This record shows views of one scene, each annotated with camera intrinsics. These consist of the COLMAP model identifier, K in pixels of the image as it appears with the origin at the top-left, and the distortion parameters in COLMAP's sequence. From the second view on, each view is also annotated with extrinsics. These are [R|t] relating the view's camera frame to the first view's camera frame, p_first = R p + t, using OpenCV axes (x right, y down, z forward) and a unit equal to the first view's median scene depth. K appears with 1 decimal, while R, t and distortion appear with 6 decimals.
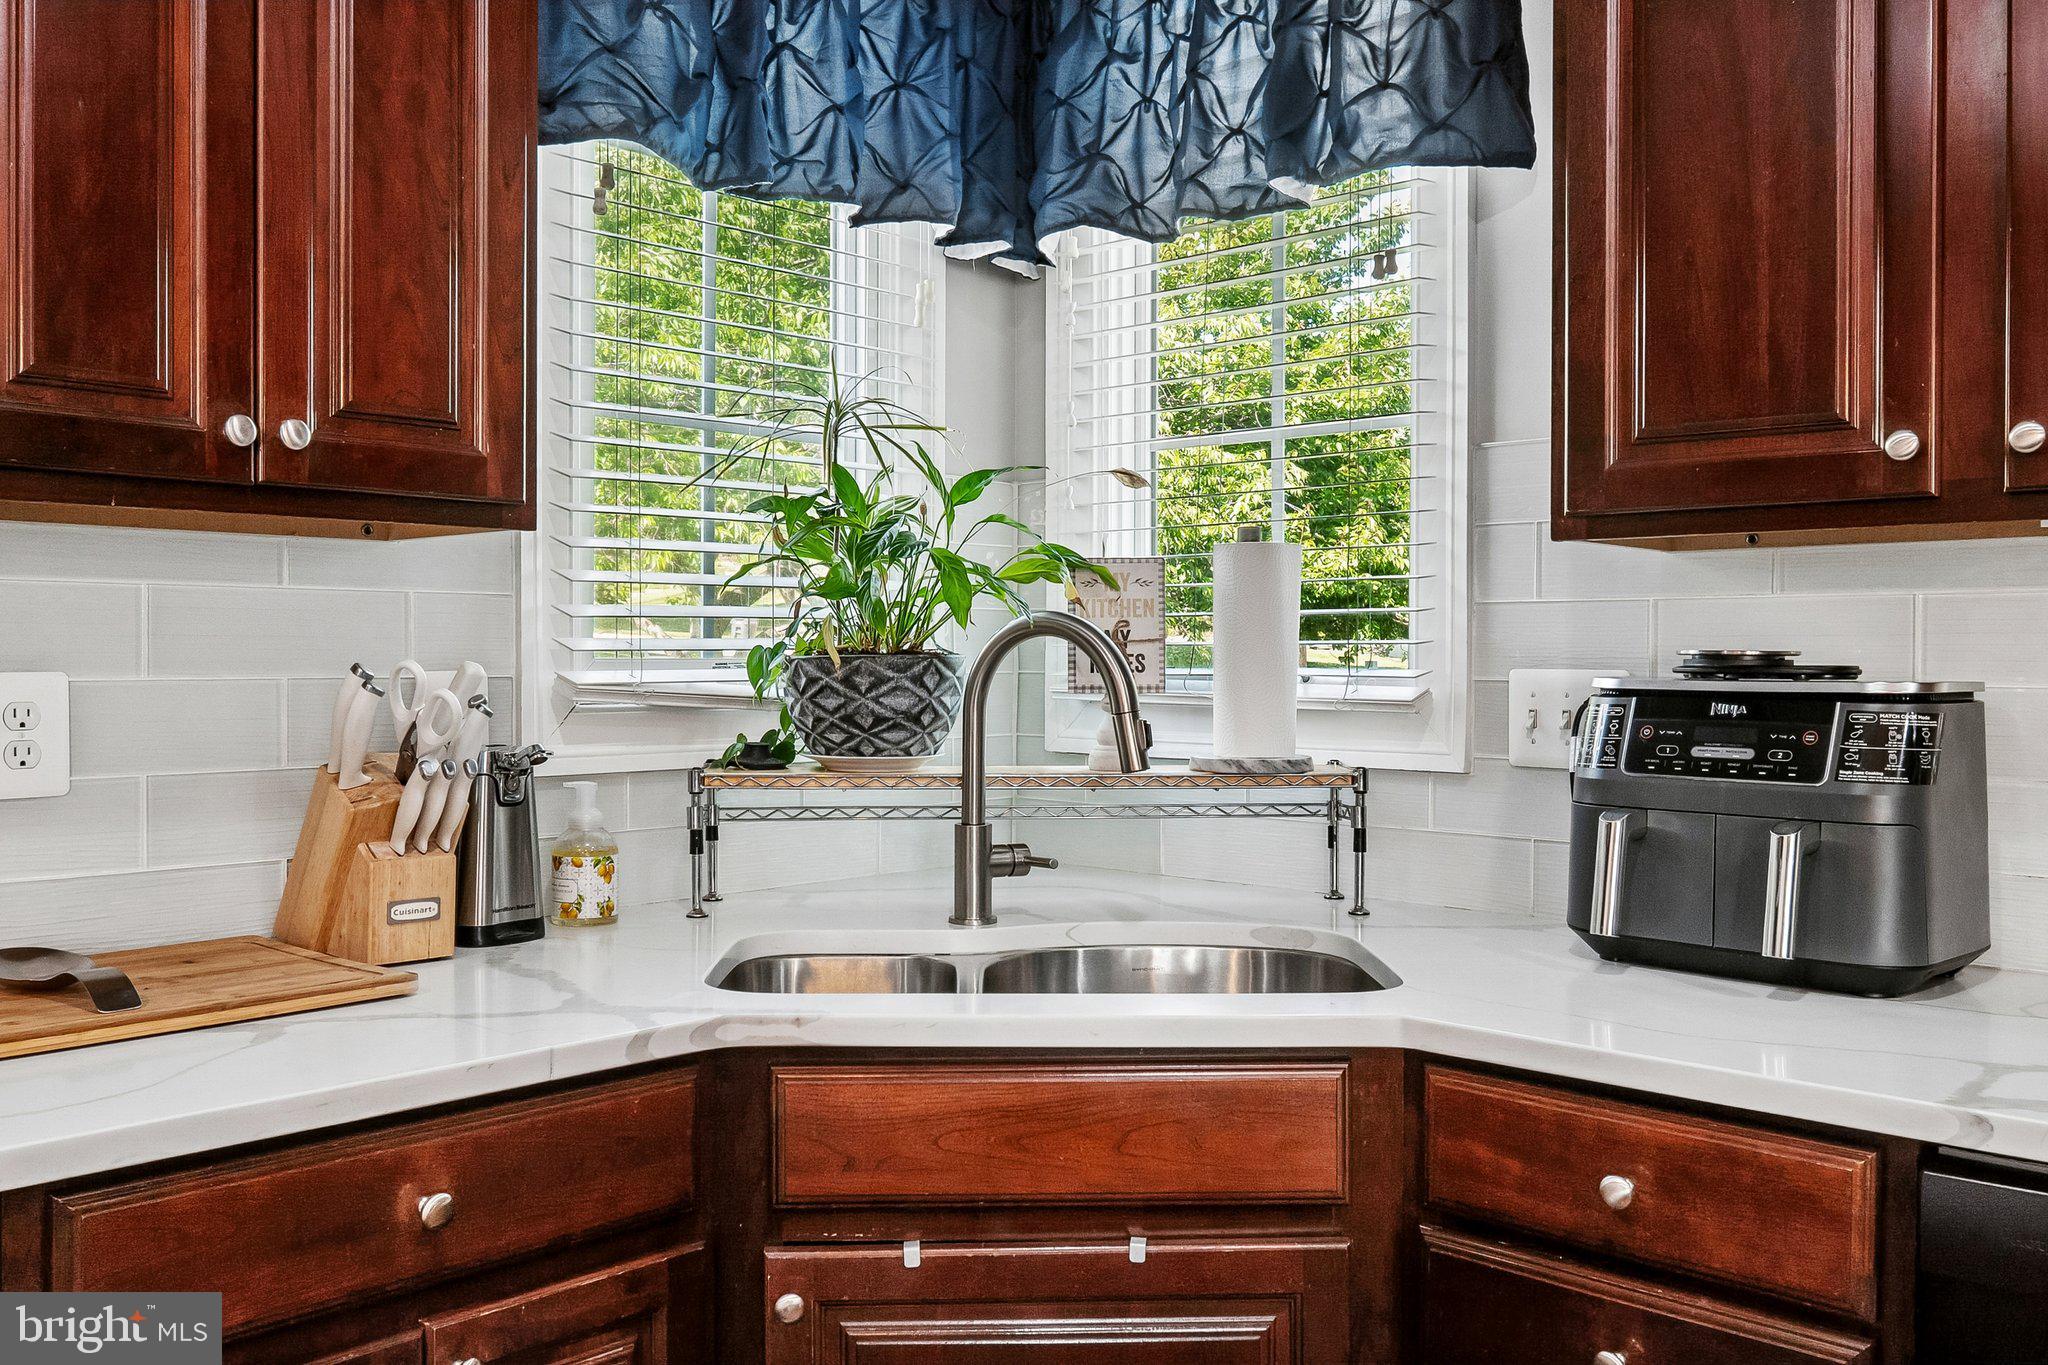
lens RADIAL K [[1761.2, 0, 1032.4], [0, 1761.2, 675.1], [0, 0, 1]] dist [0.029624, 0.002637]
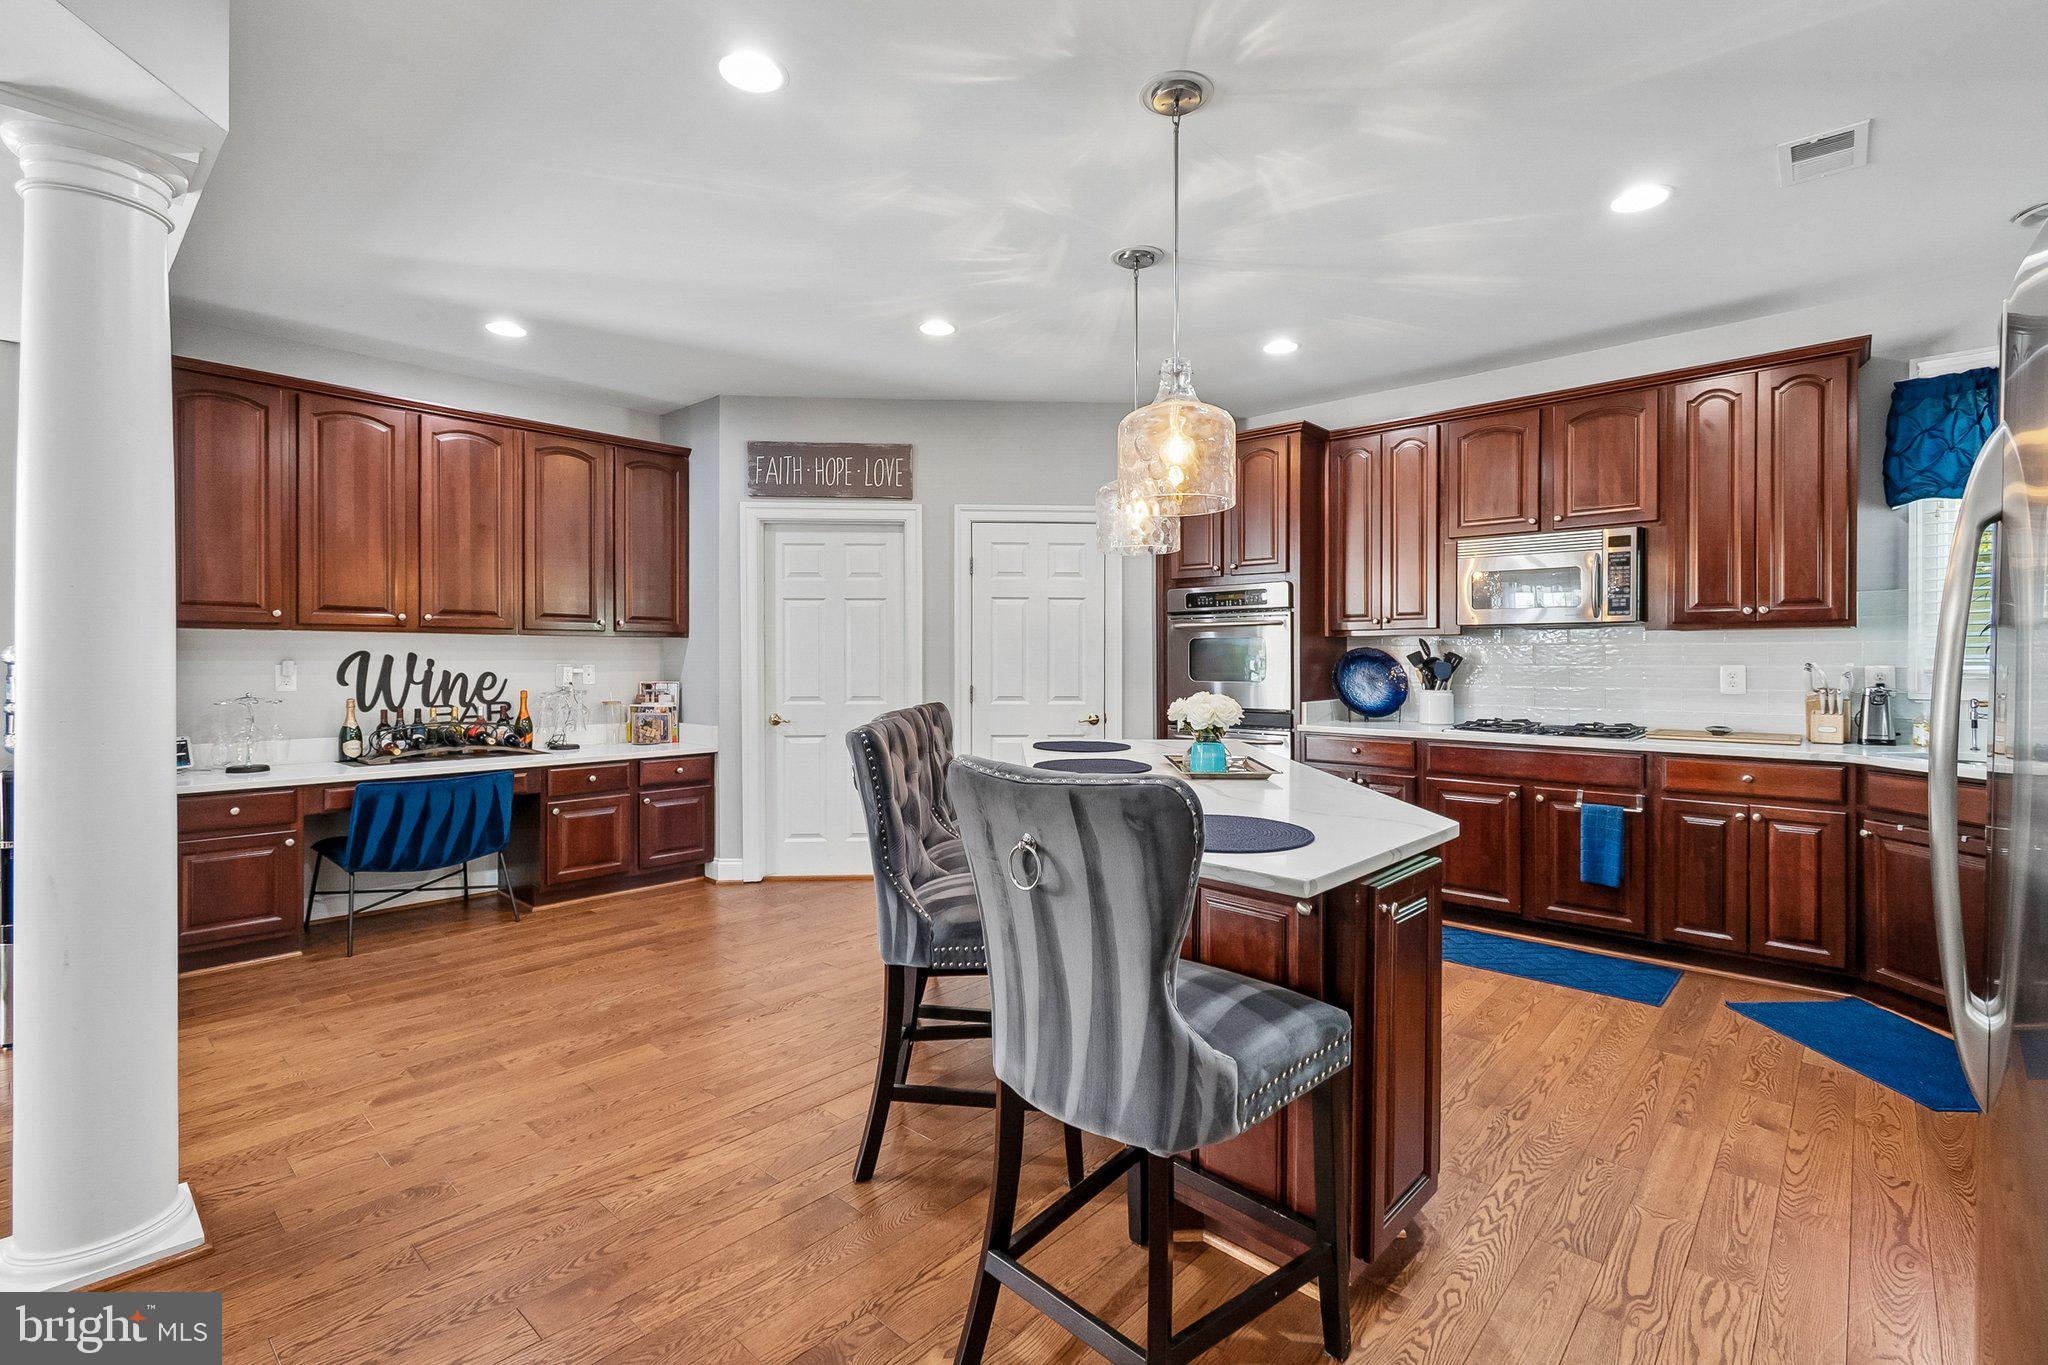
lens RADIAL K [[918.1, 0, 1025.8], [0, 918.1, 667.3], [0, 0, 1]] dist [0.009112, -0.002828]
pose [[0.001891, 0.005361, -0.999984, 1.350130], [-0.008065, 0.999953, 0.005346, 0.005010], [0.999966, 0.008055, 0.001934, -0.586906]]
